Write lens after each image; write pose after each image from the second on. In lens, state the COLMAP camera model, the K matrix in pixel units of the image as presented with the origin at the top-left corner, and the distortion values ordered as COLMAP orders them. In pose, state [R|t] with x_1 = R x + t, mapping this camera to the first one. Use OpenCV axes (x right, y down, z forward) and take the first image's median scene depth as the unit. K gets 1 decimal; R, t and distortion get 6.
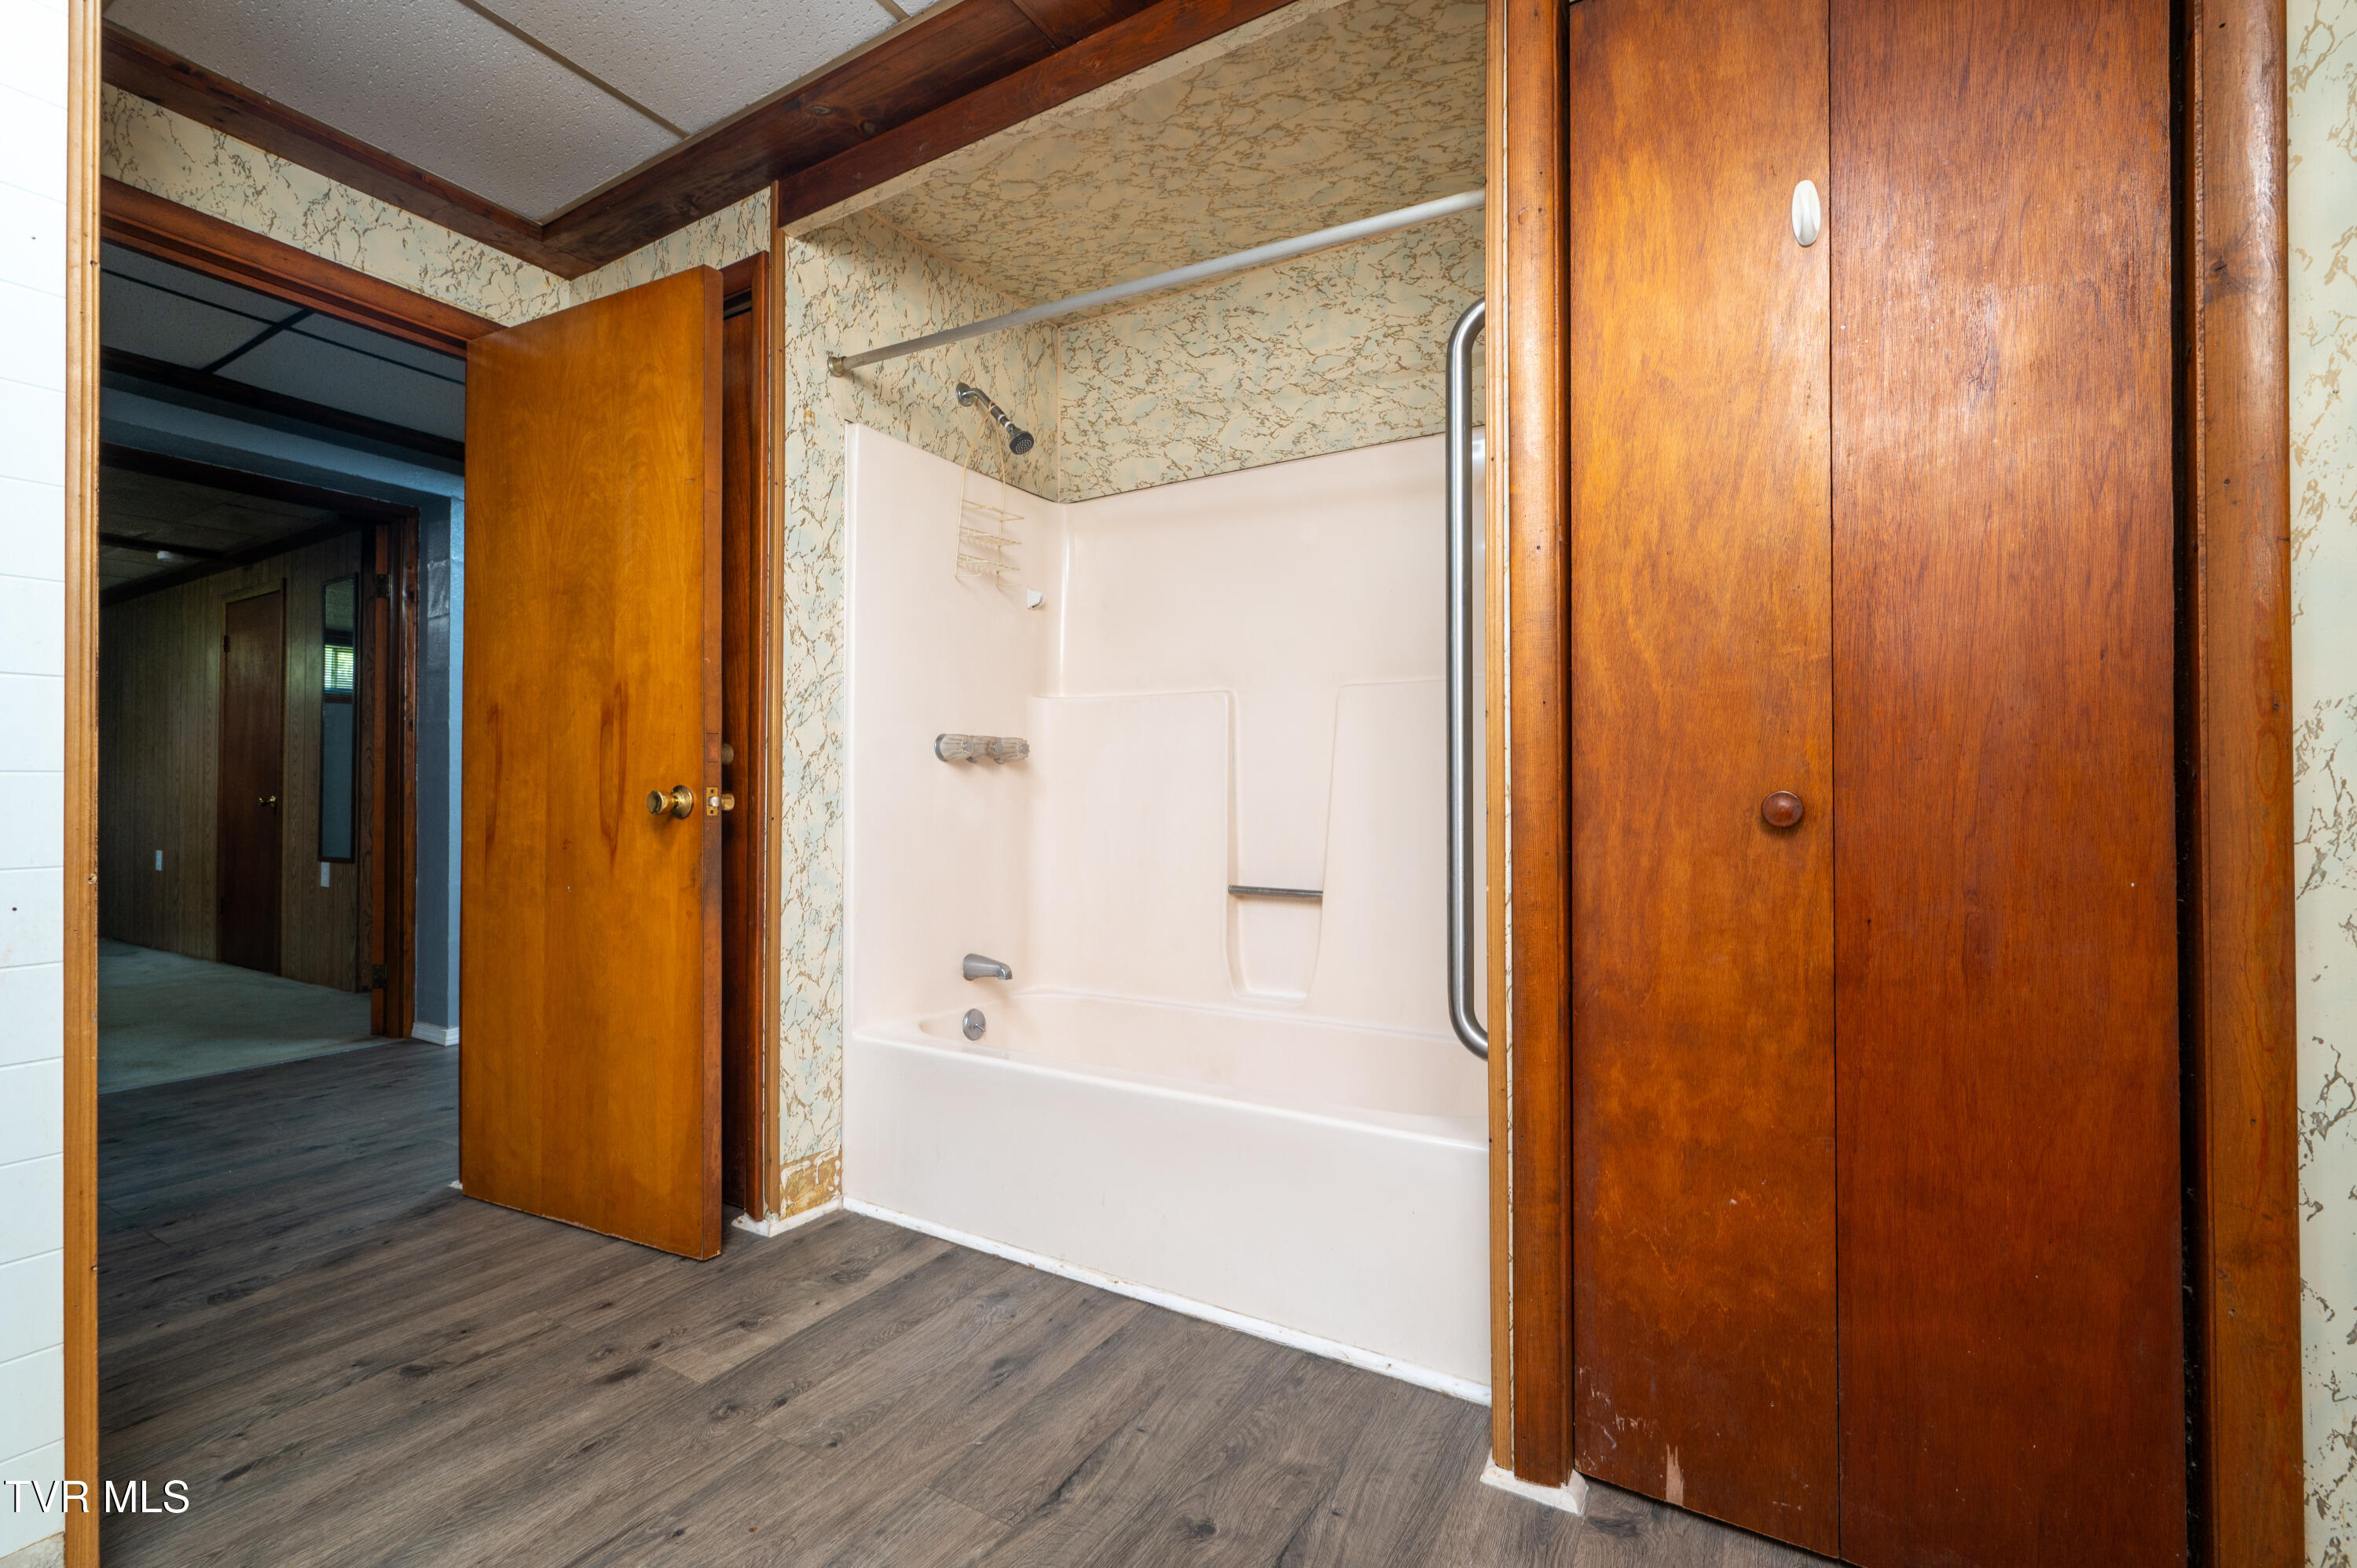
lens RADIAL K [[998.9, 0, 1178.5], [0, 998.9, 784.0], [0, 0, 1]] dist [0.000707, 0.000085]
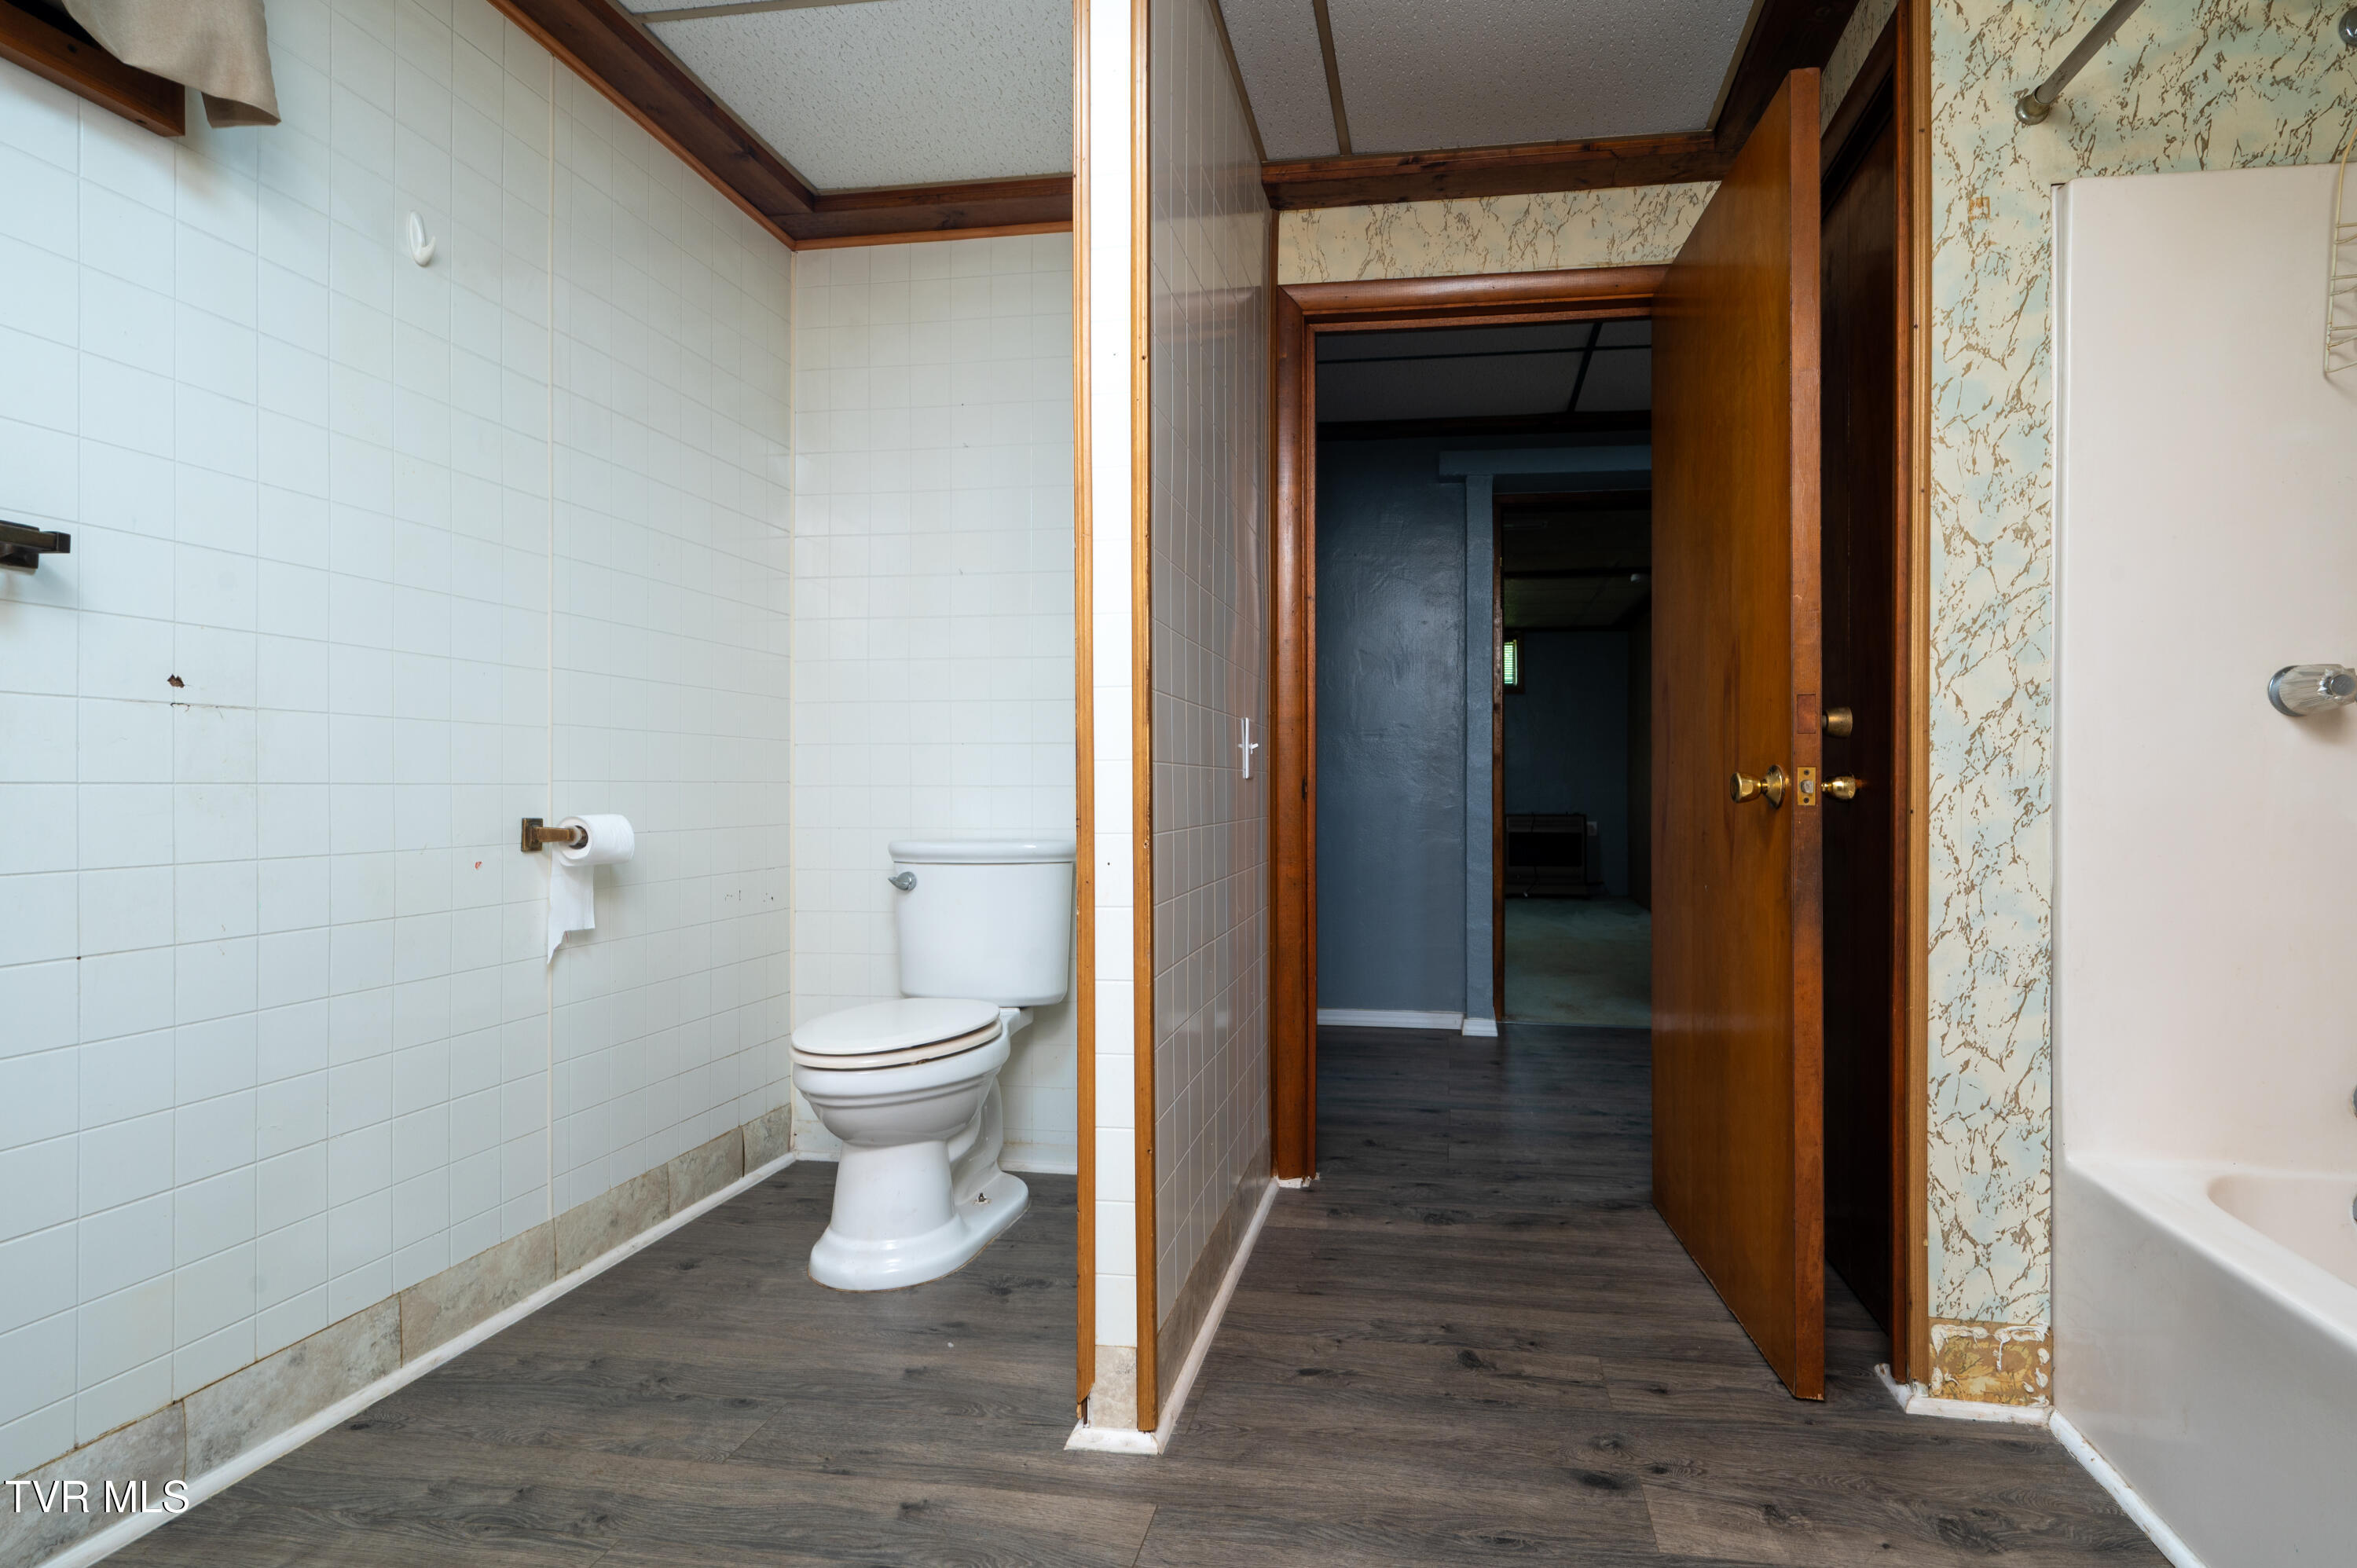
lens RADIAL K [[1135.8, 0, 1304.6], [0, 1135.8, 777.7], [0, 0, 1]] dist [-0.000953, 0.000260]
pose [[0.389772, -0.004568, -0.920900, 0.153076], [0.011292, 0.999936, -0.000181, 0.006348], [0.920842, -0.010328, 0.389799, 0.300634]]
